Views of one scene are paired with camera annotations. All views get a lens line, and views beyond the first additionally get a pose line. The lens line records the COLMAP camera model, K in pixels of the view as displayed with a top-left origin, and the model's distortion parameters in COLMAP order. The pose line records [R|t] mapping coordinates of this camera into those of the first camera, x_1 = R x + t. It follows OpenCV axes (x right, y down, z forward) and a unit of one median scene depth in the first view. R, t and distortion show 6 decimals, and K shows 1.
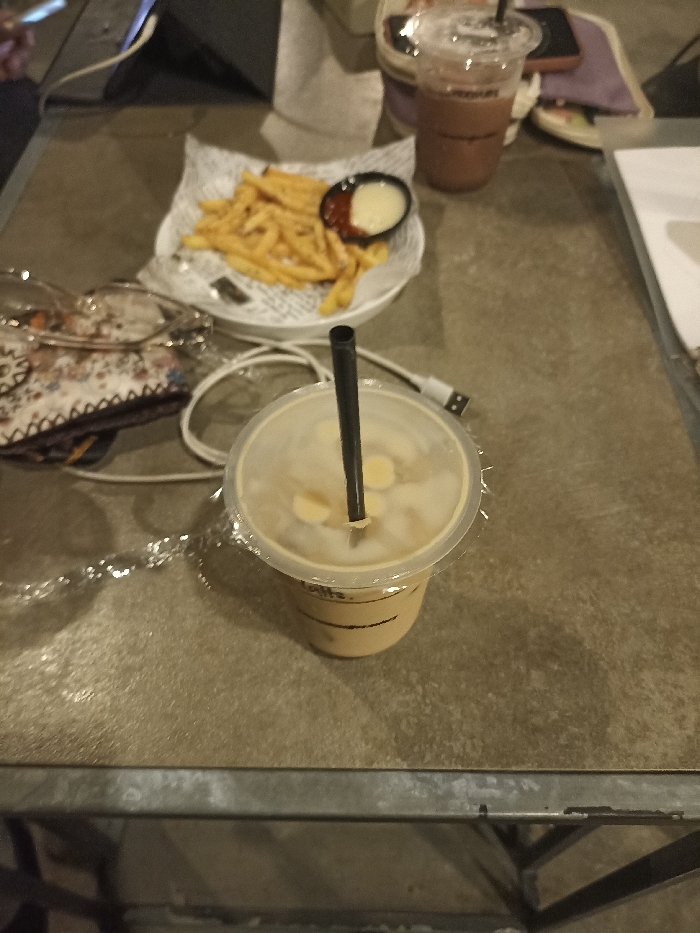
lens RADIAL K [[719.0, 0, 345.2], [0, 719.0, 465.5], [0, 0, 1]] dist [0.041609, -0.015035]
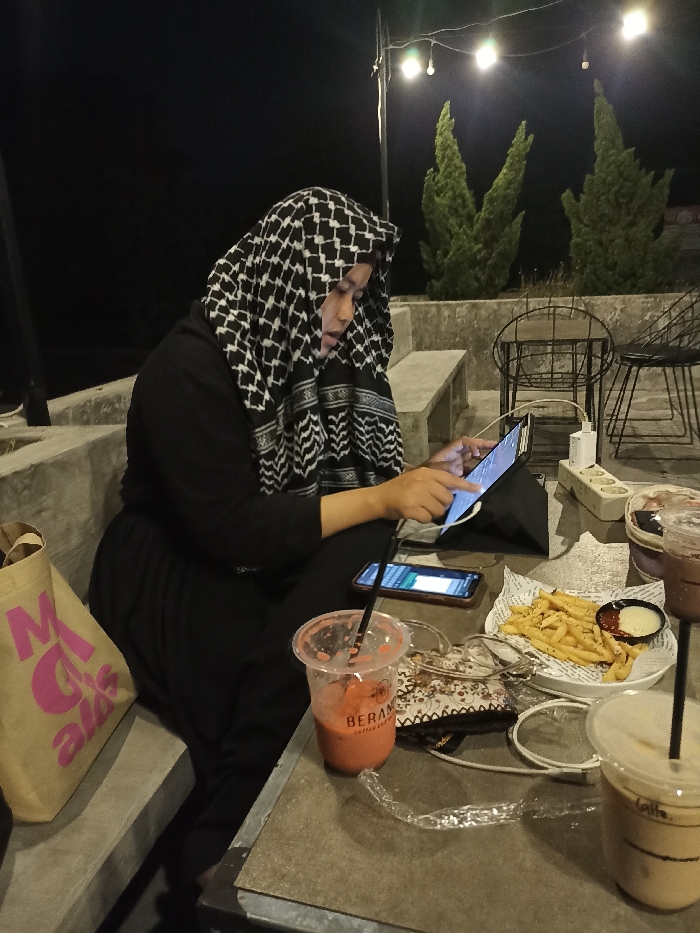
lens RADIAL K [[719.0, 0, 352.1], [0, 719.0, 463.4], [0, 0, 1]] dist [0.041609, -0.015035]
pose [[0.964413, 0.048739, -0.259868, -0.157576], [-0.189391, 0.813172, -0.550348, 0.310678], [0.184494, 0.579979, 0.793465, -0.462292]]
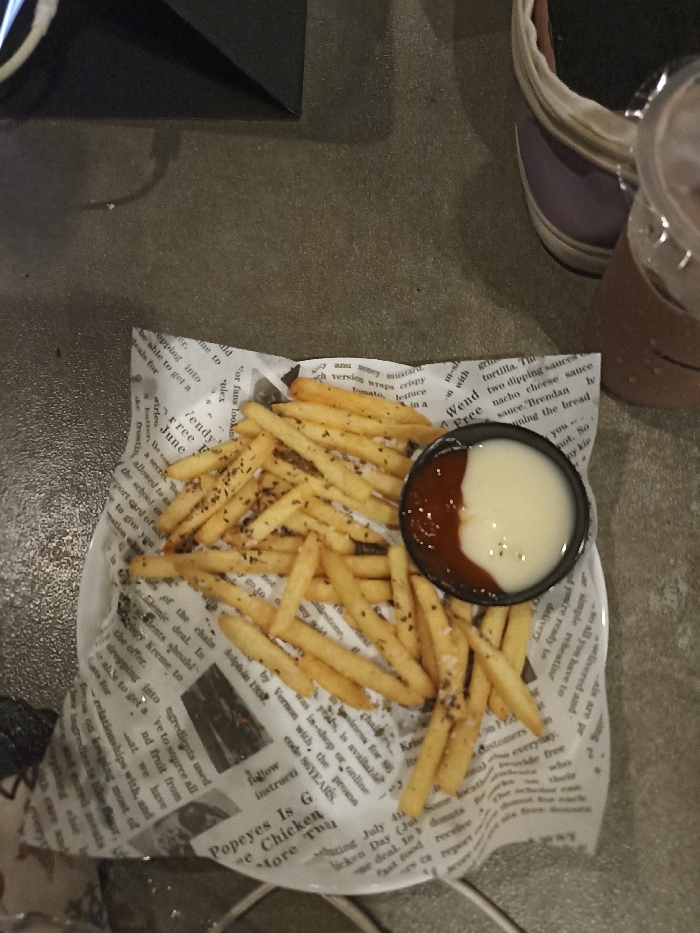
lens RADIAL K [[719.0, 0, 351.2], [0, 719.0, 466.4], [0, 0, 1]] dist [0.041609, -0.015035]
pose [[0.999159, 0.037949, 0.015560, -0.085186], [-0.040854, 0.954374, 0.295807, -0.574745], [-0.003625, -0.296194, 0.955121, 0.570660]]
